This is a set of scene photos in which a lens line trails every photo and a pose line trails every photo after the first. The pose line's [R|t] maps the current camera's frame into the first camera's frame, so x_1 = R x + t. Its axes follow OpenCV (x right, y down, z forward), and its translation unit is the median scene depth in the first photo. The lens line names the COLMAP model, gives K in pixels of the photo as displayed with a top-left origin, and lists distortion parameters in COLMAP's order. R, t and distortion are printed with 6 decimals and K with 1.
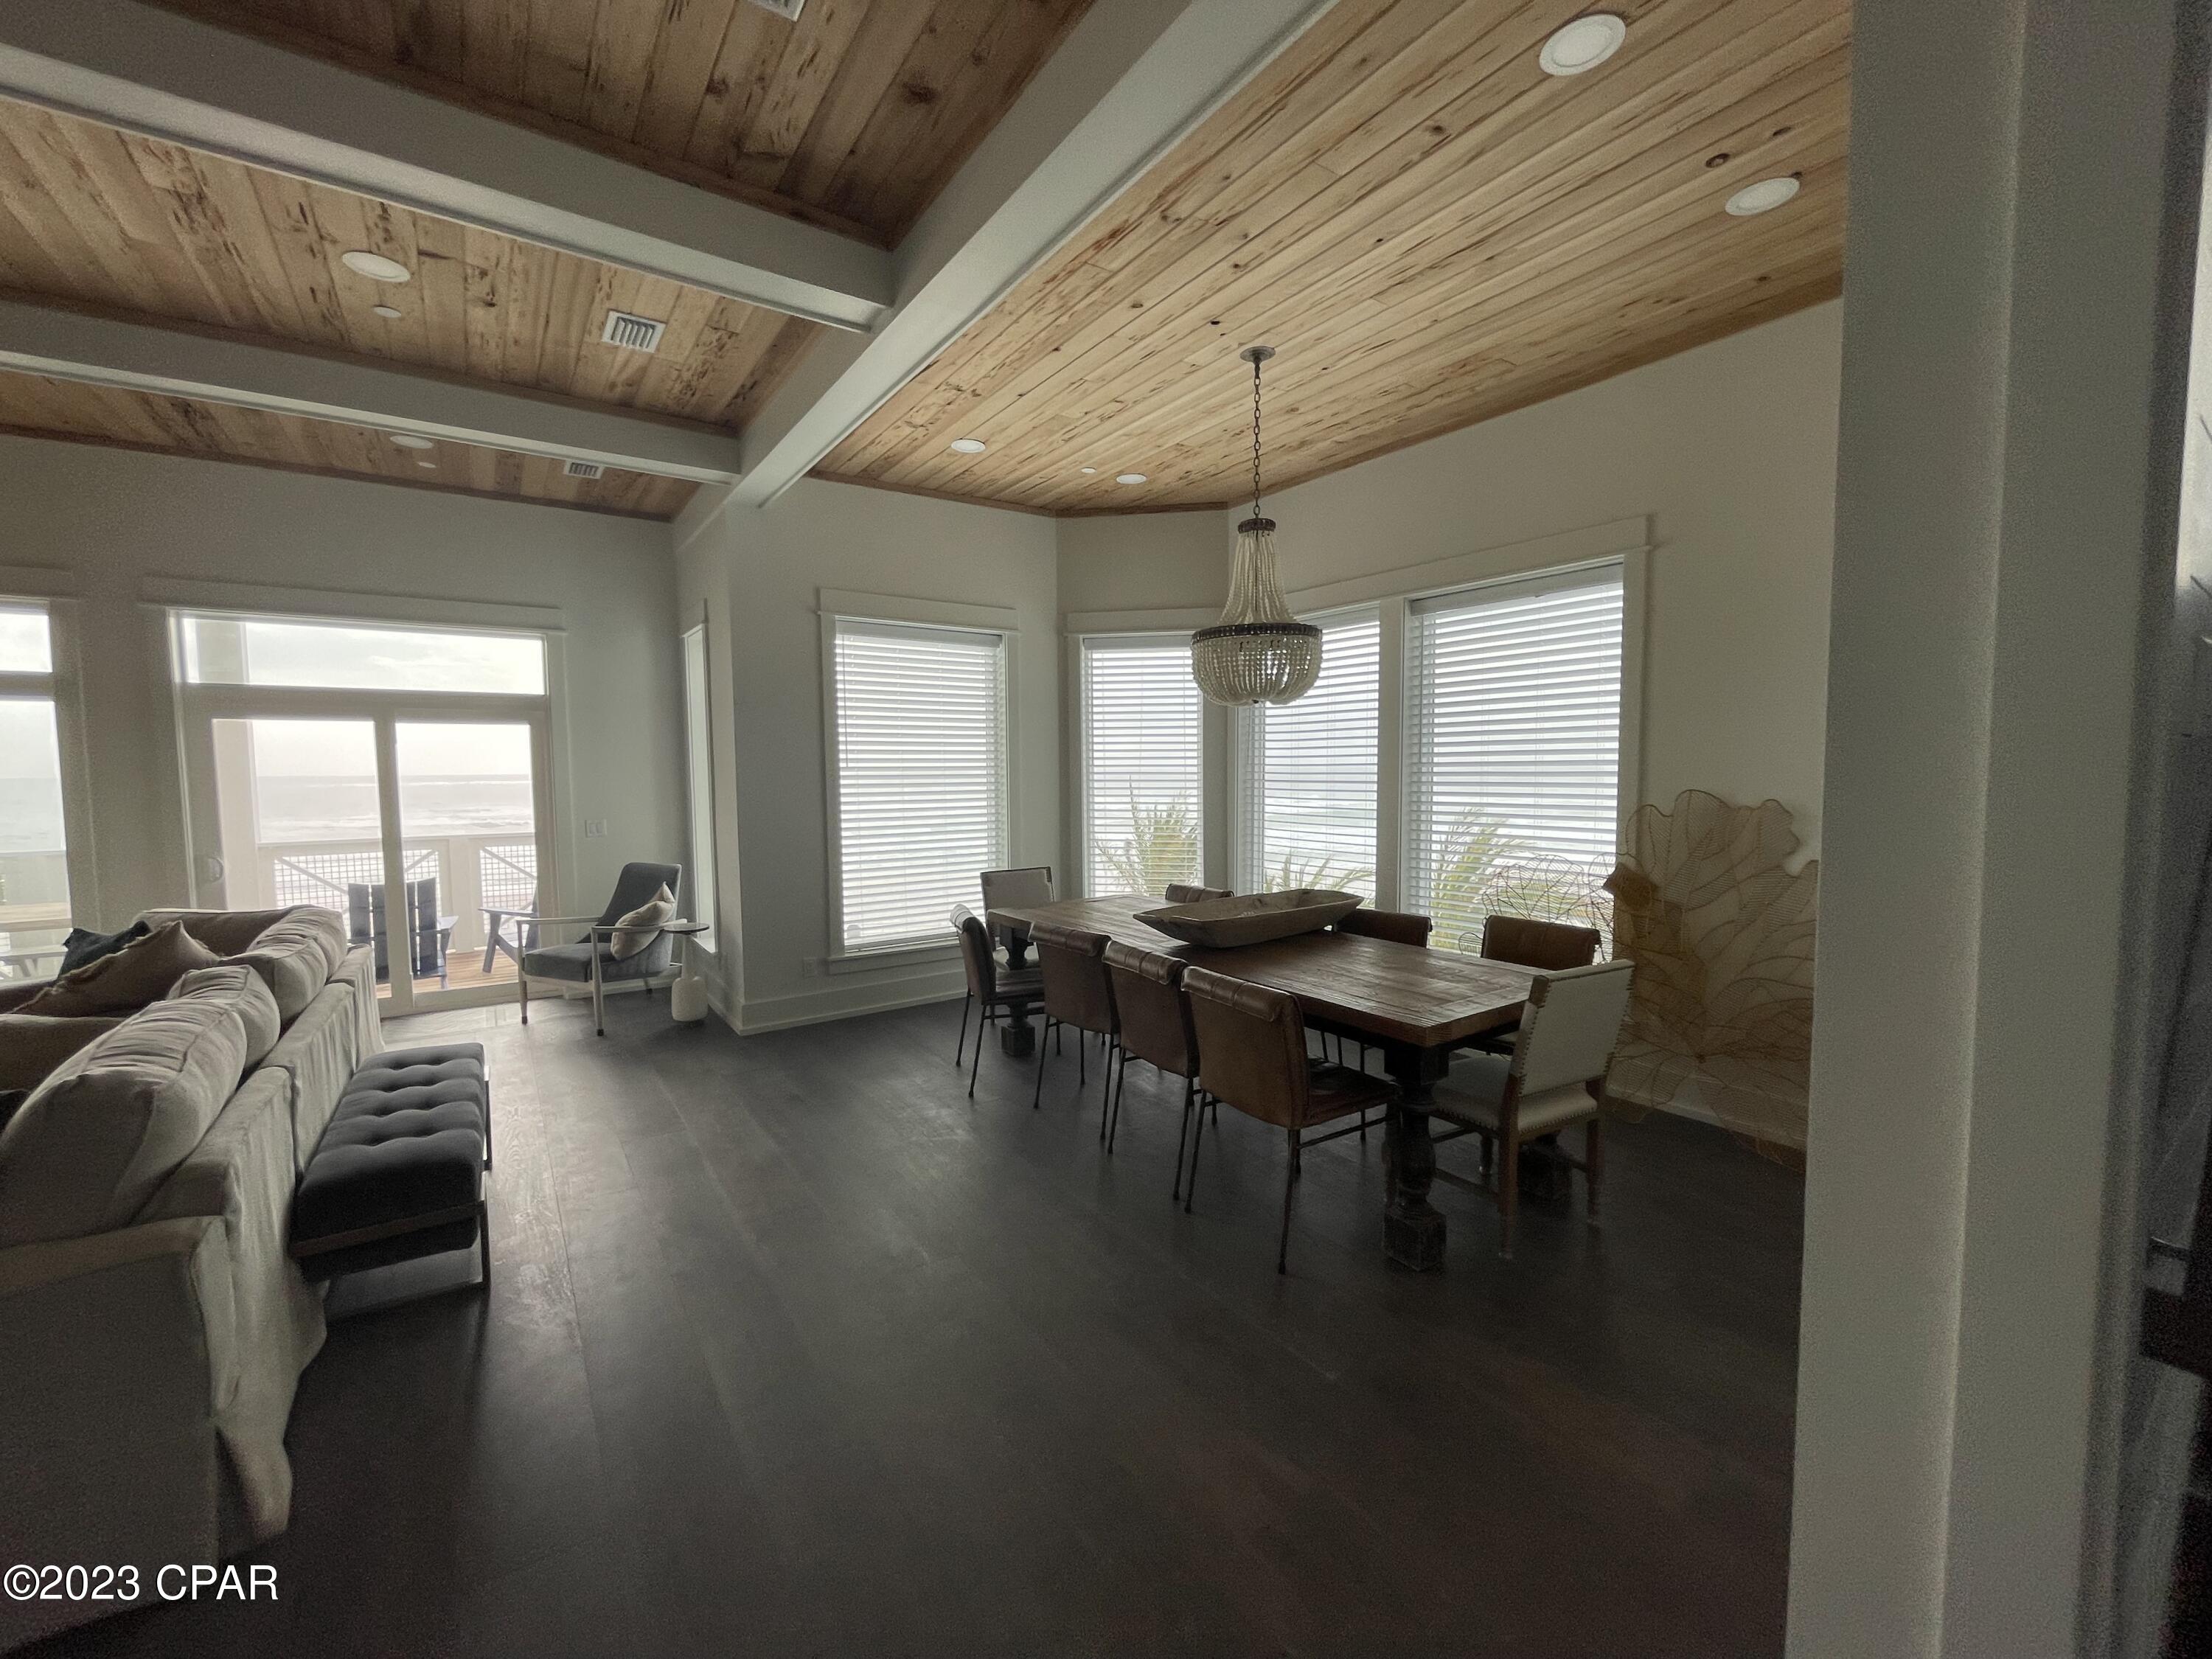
lens RADIAL K [[896.3, 0, 1092.9], [0, 896.3, 826.2], [0, 0, 1]] dist [0.001841, -0.000510]
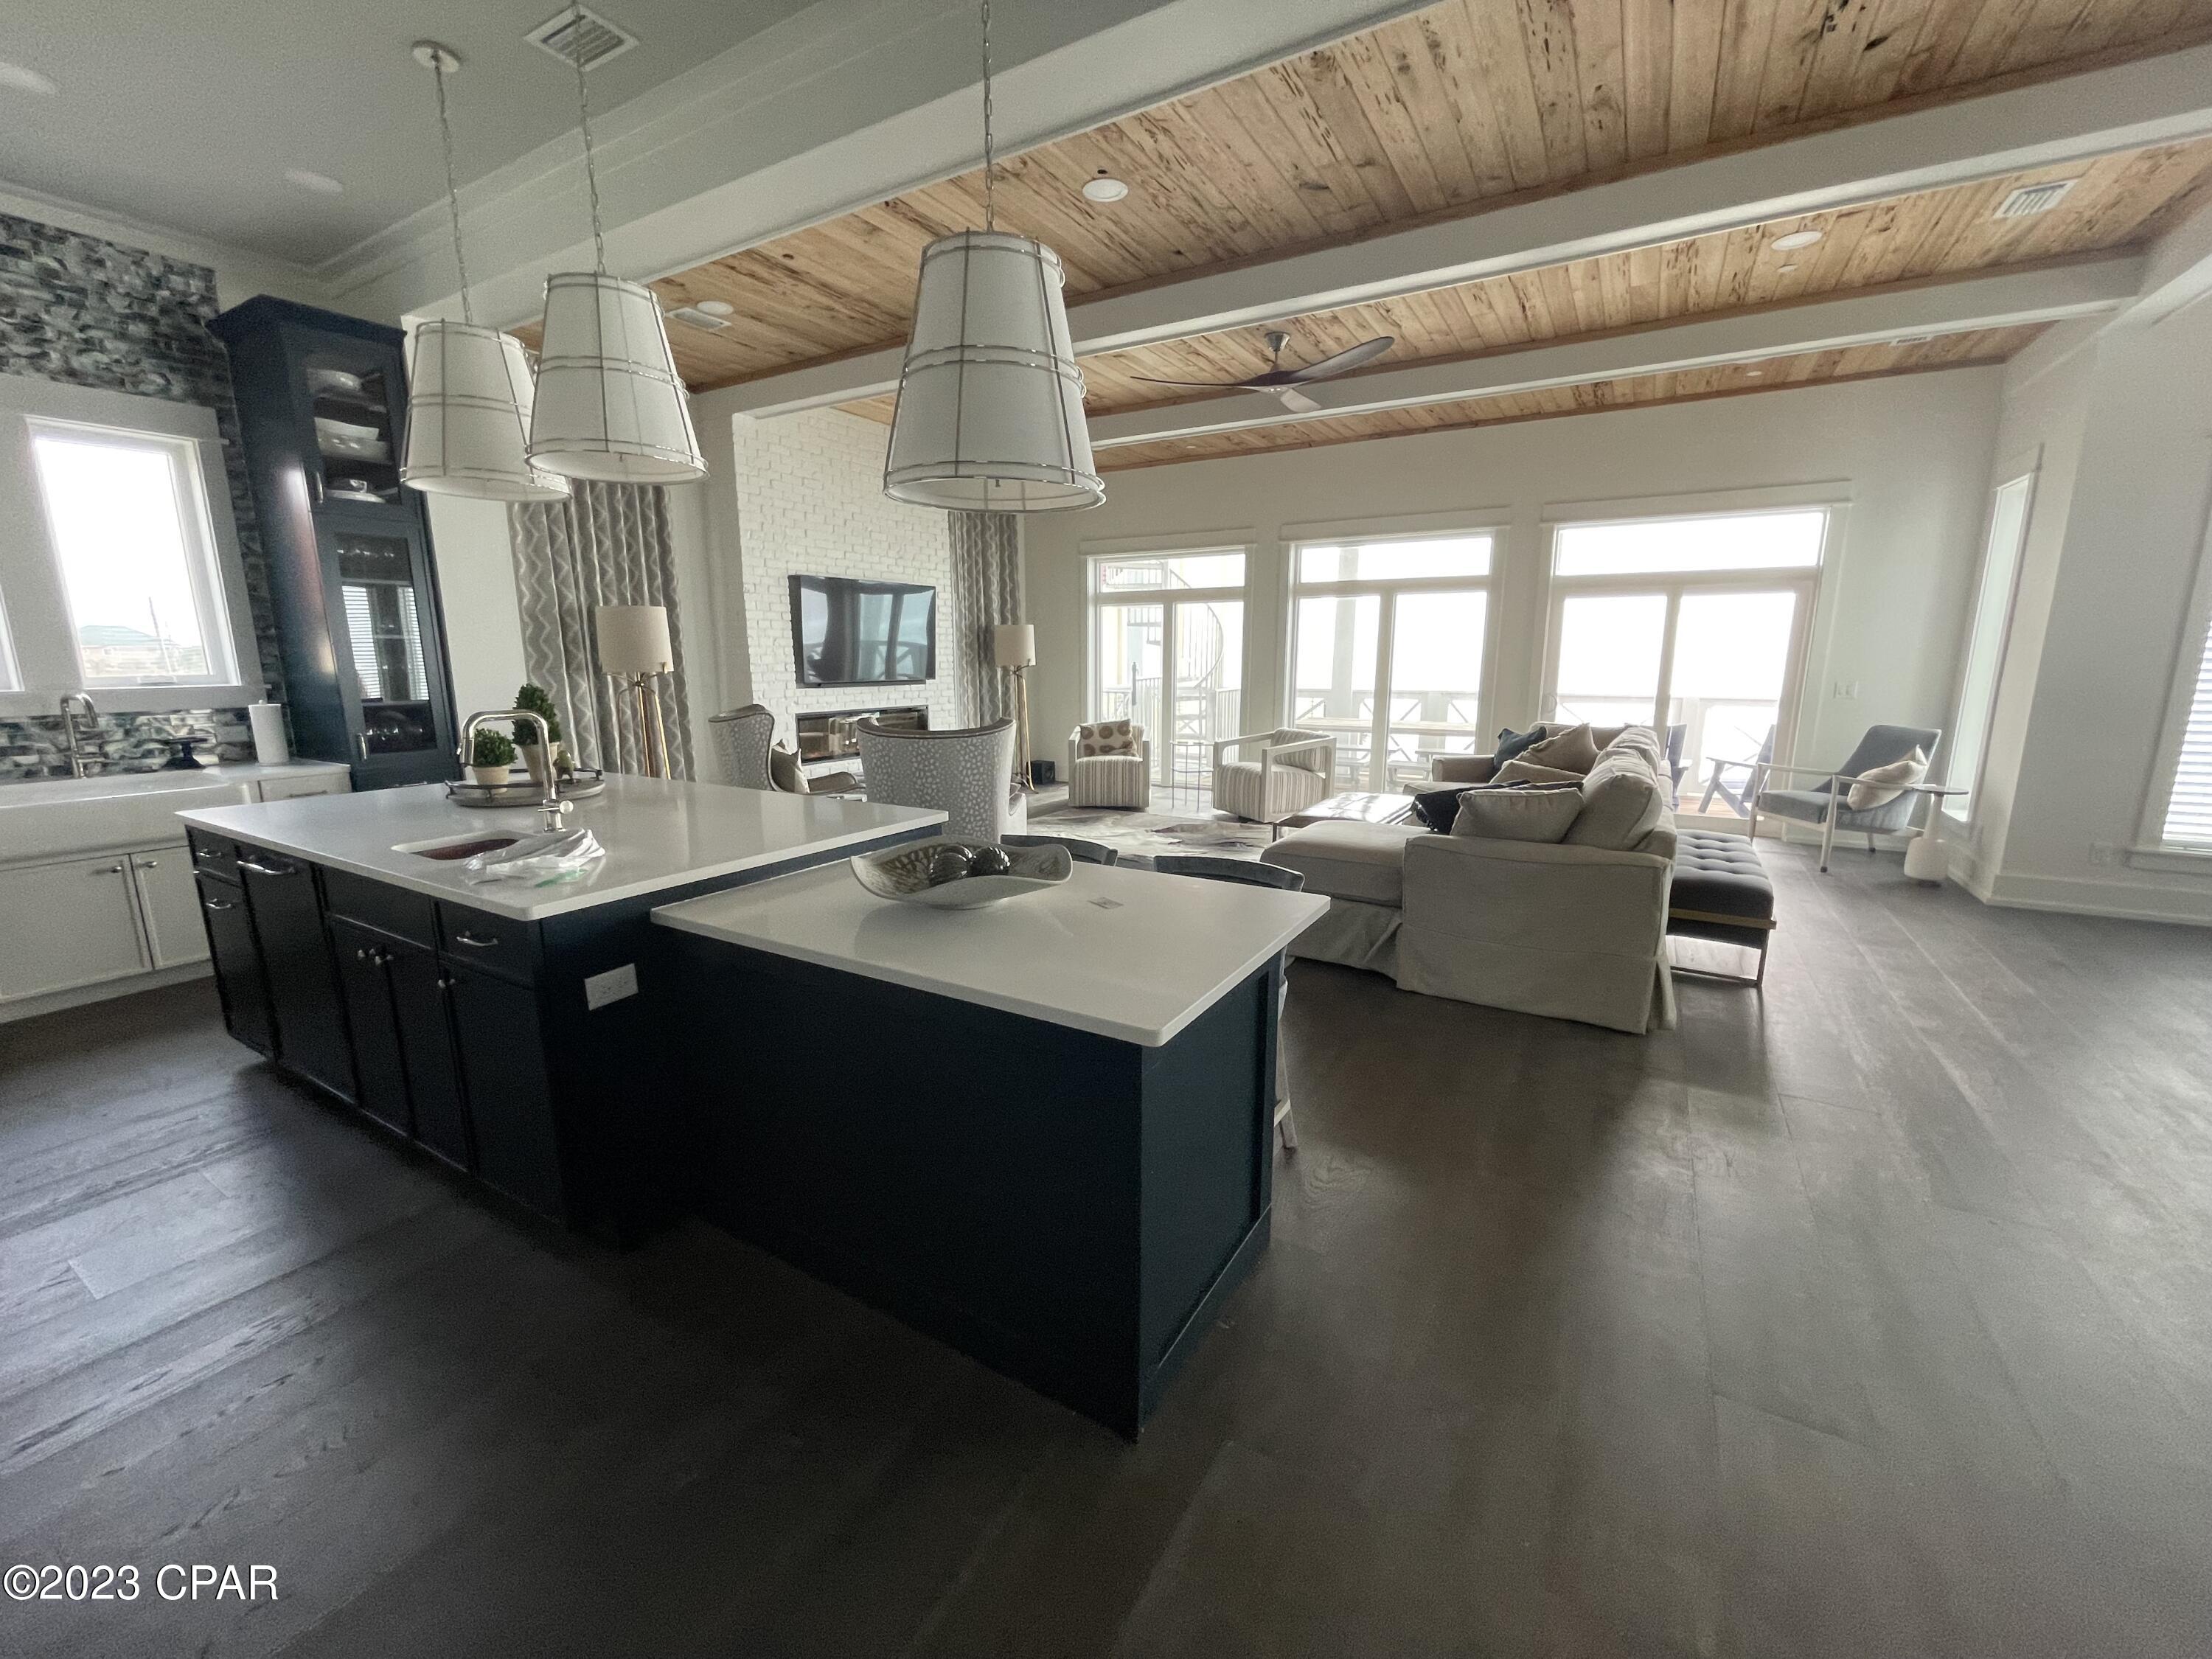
lens RADIAL K [[896.3, 0, 1092.9], [0, 896.3, 826.2], [0, 0, 1]] dist [0.001841, -0.000510]
pose [[0.413123, 0.180131, -0.892682, 0.111245], [-0.059637, 0.983490, 0.170855, 0.062010], [0.908720, -0.017348, 0.417045, -0.497105]]
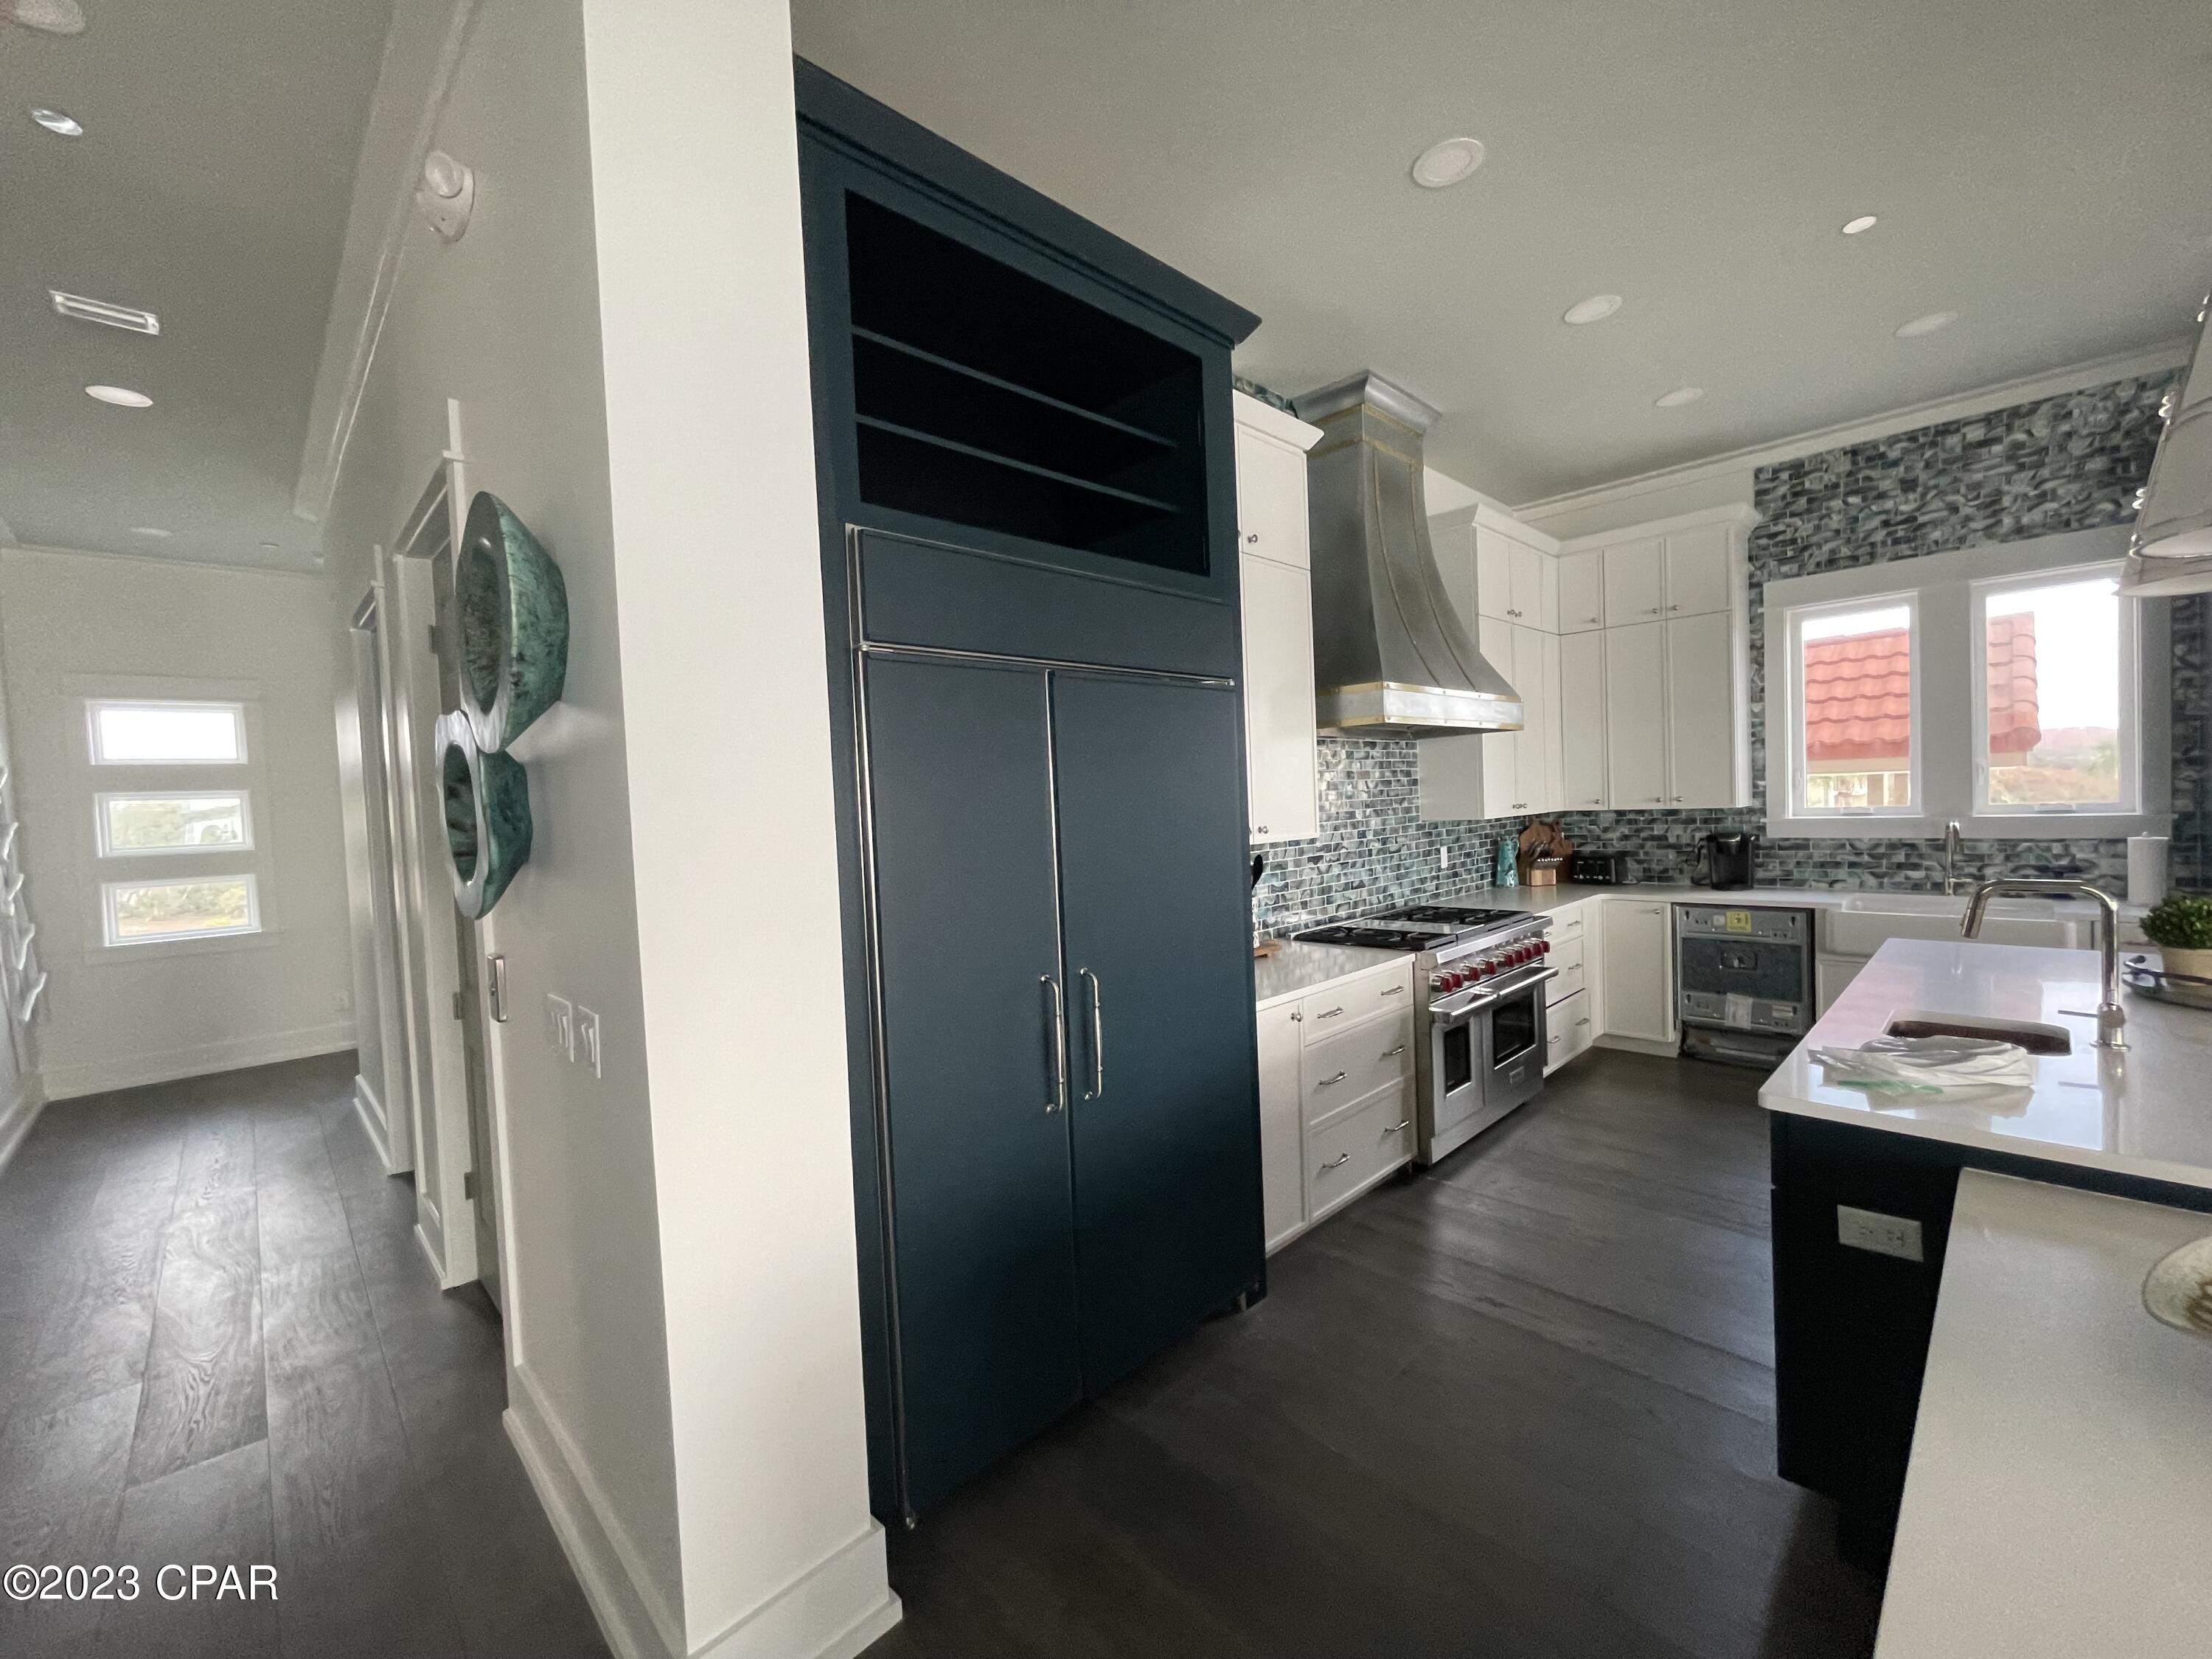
lens RADIAL K [[904.0, 0, 1090.4], [0, 904.0, 822.3], [0, 0, 1]] dist [-0.001416, -0.000310]
pose [[-0.985364, 0.053425, -0.161876, -0.063536], [0.038737, 0.994952, 0.092573, 0.001407], [0.166005, 0.084948, -0.982459, -0.119705]]
